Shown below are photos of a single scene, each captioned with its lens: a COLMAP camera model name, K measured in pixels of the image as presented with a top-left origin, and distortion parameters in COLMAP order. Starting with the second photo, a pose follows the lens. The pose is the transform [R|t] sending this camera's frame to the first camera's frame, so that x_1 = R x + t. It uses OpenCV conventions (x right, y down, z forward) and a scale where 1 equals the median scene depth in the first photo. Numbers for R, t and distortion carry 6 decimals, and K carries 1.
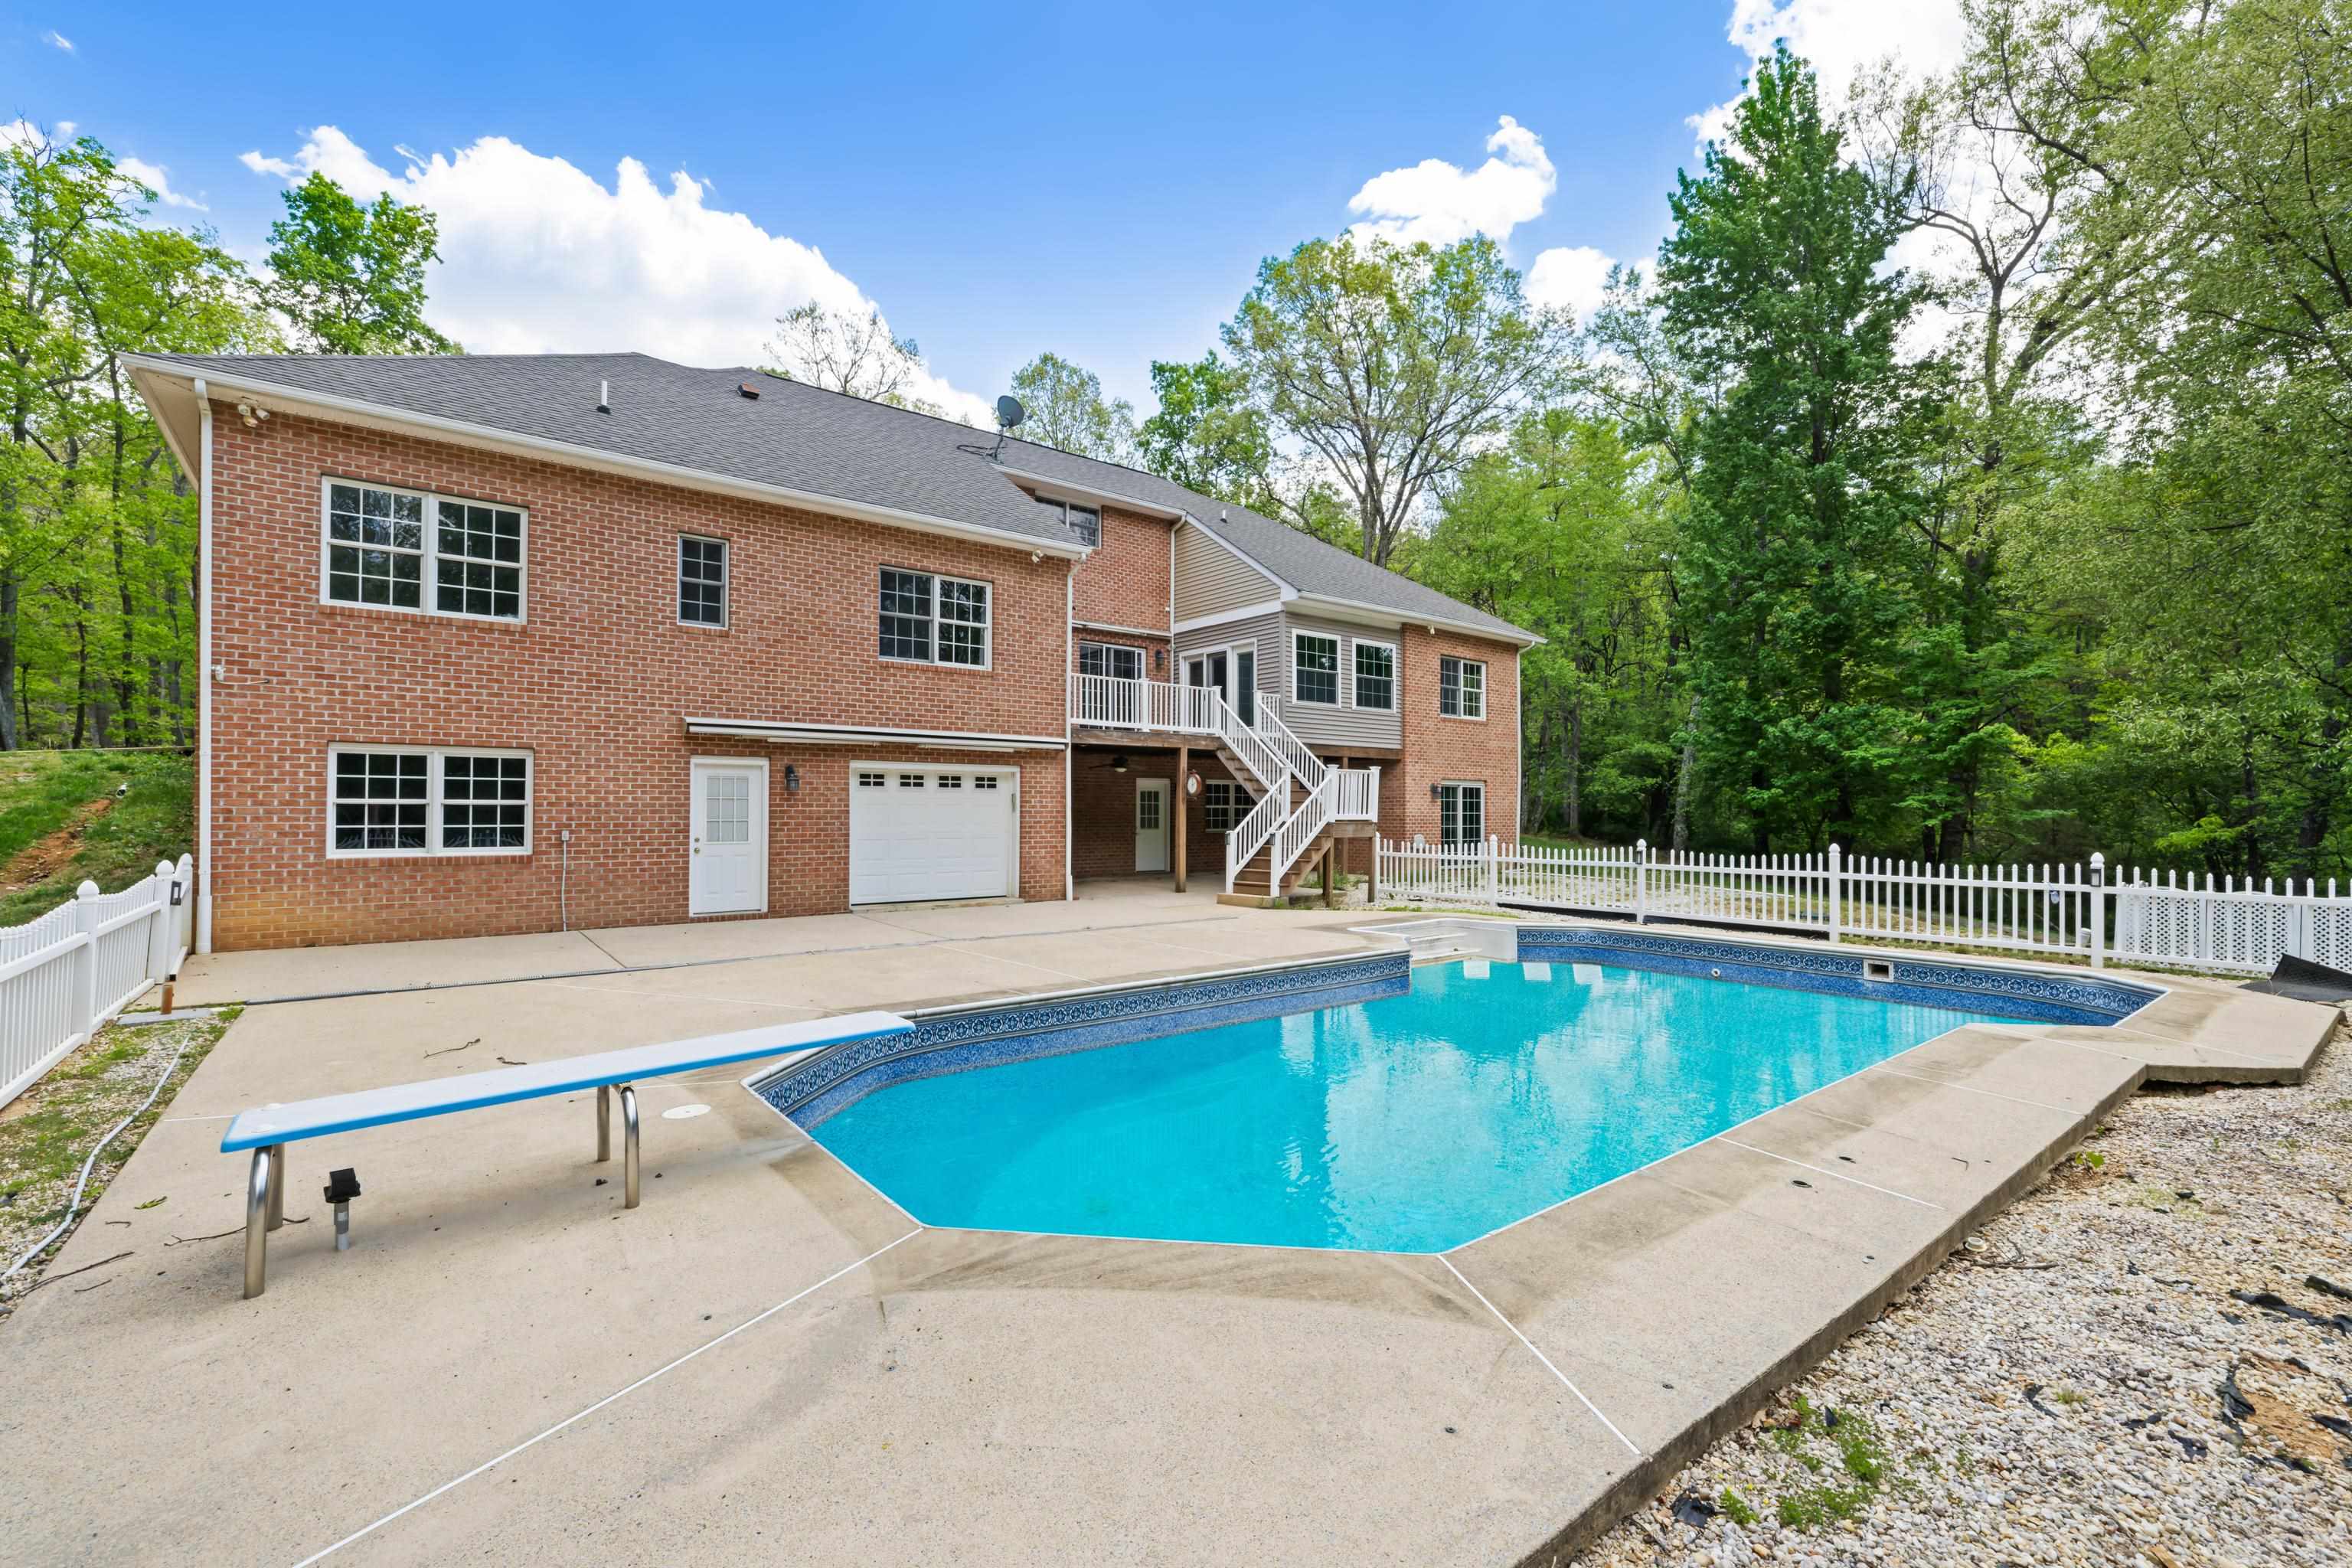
lens RADIAL K [[1025.6, 0, 1178.8], [0, 1025.6, 797.0], [0, 0, 1]] dist [-0.001229, 0.002535]
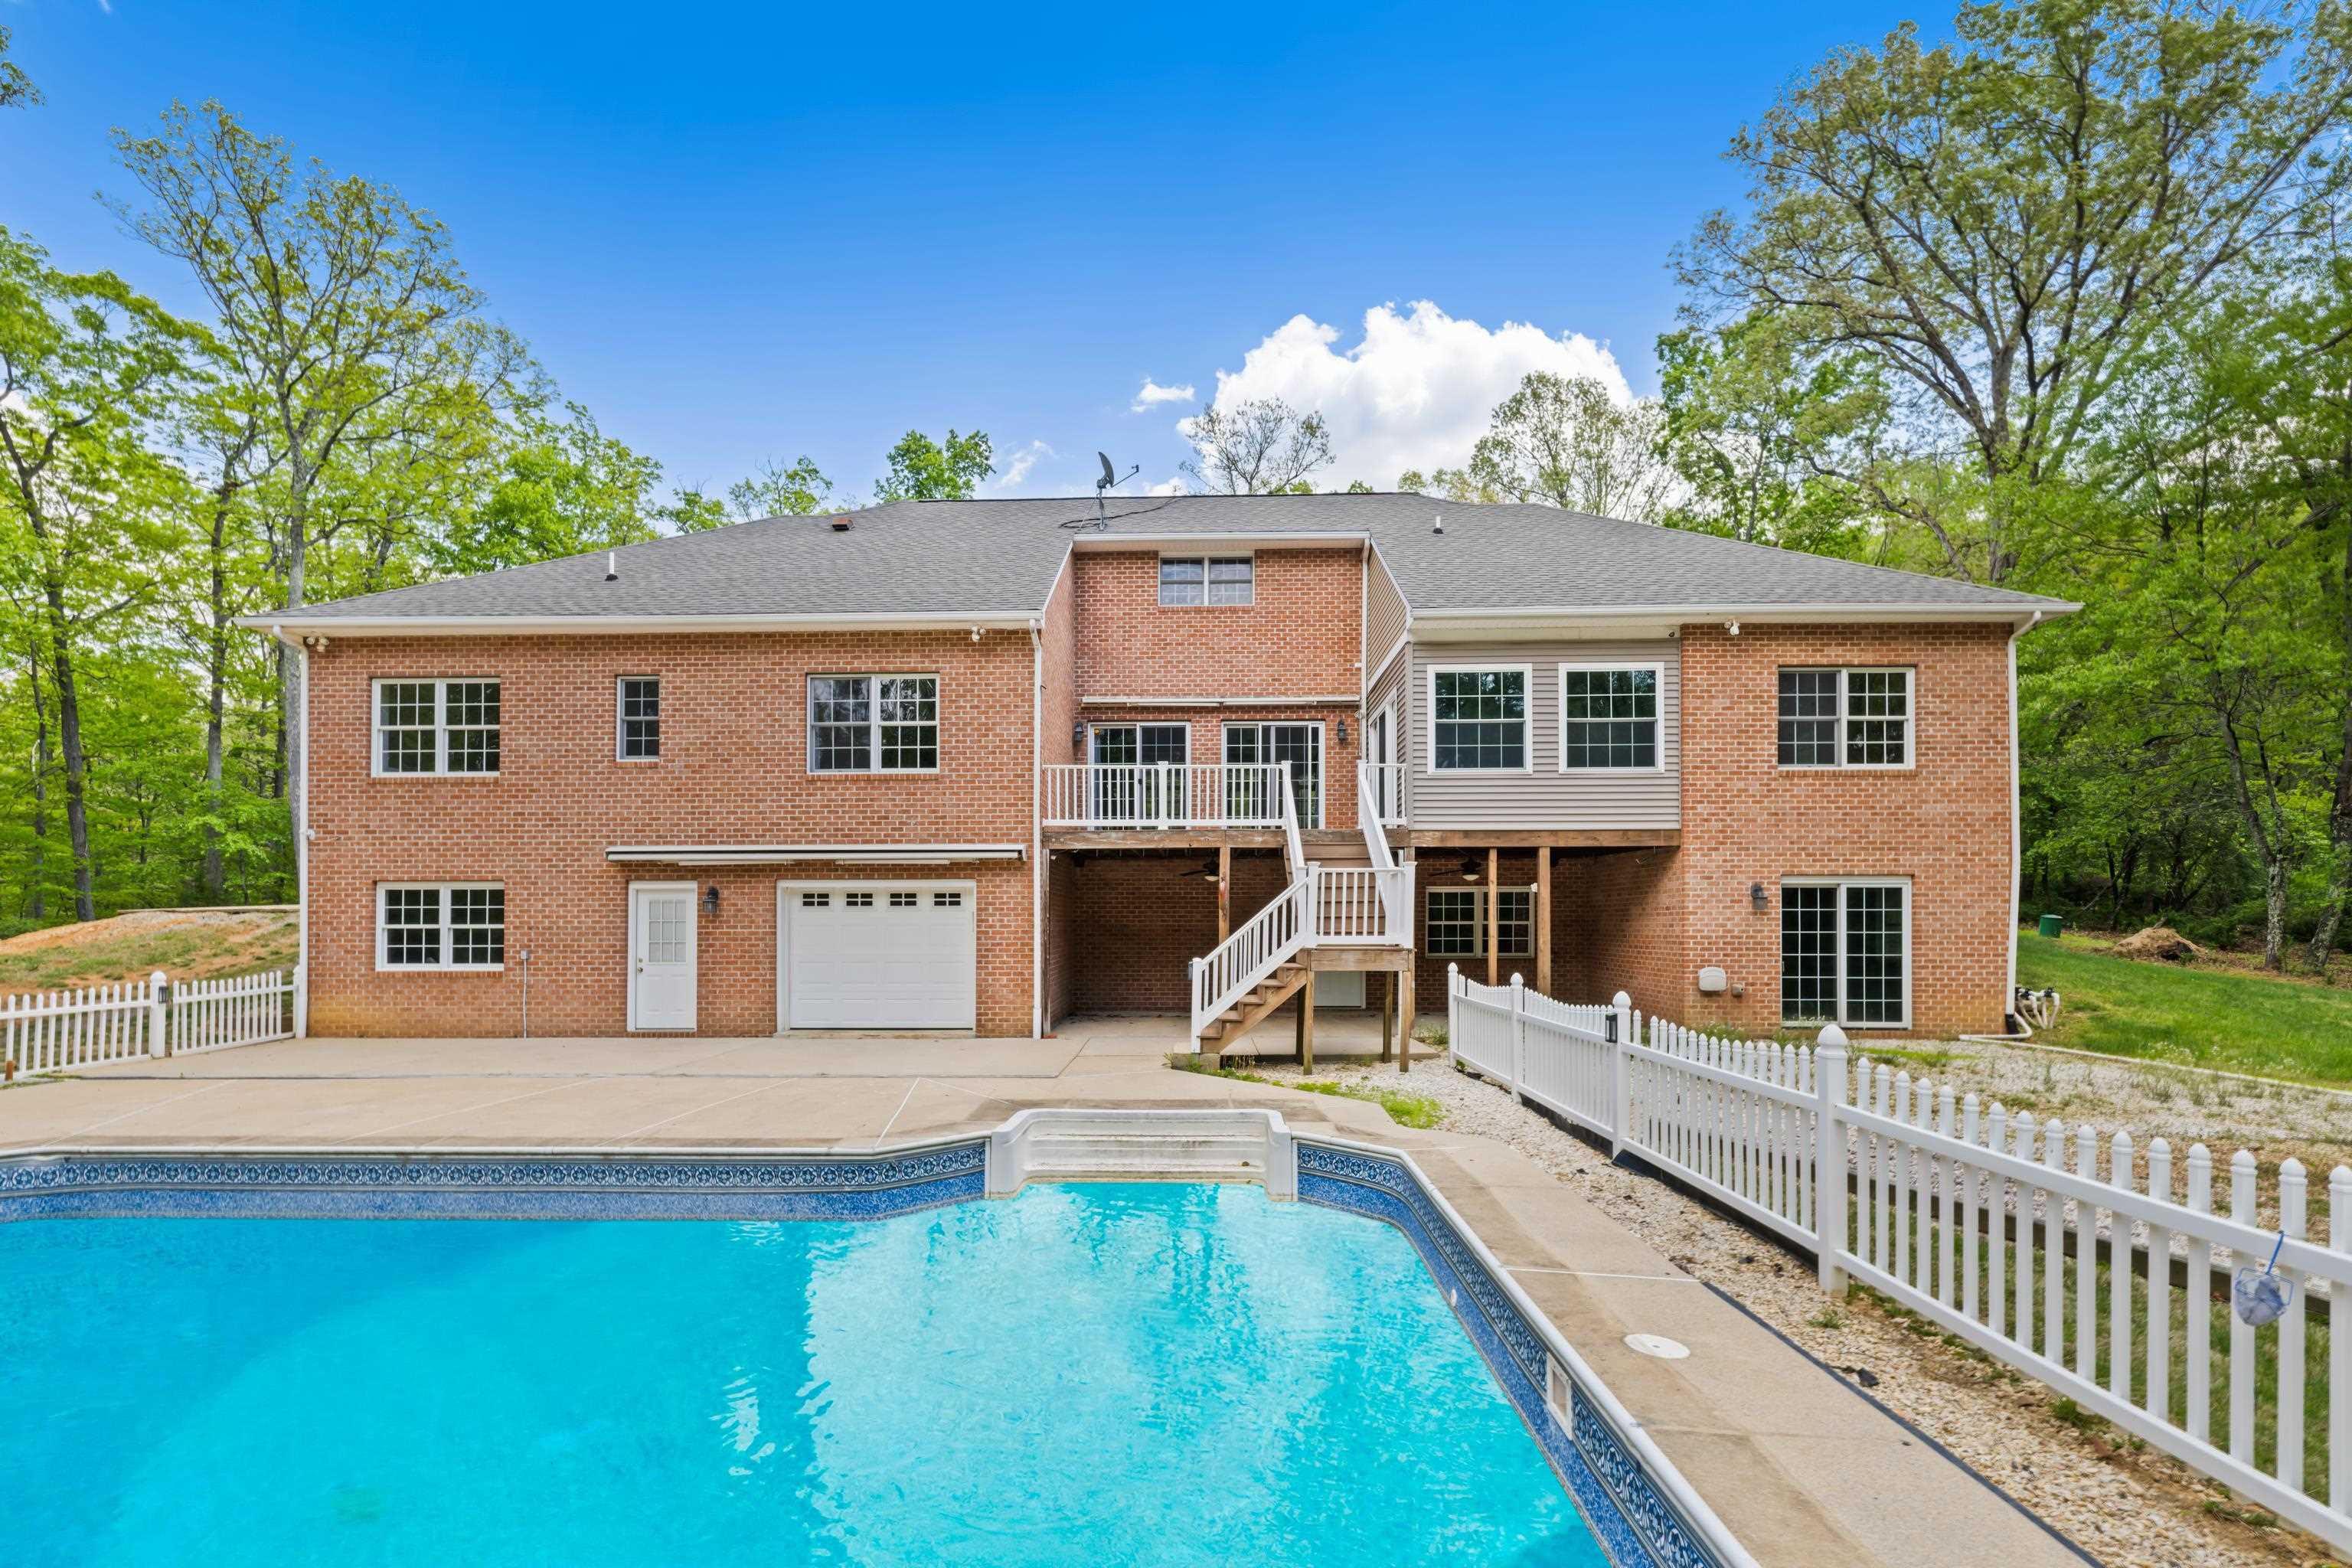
lens RADIAL K [[1025.6, 0, 1173.3], [0, 1025.6, 907.9], [0, 0, 1]] dist [-0.001229, 0.002535]
pose [[0.756383, -0.008975, -0.654068, 0.550818], [0.013138, 0.999913, 0.001471, -0.006026], [0.653998, -0.009706, 0.756434, 0.466817]]
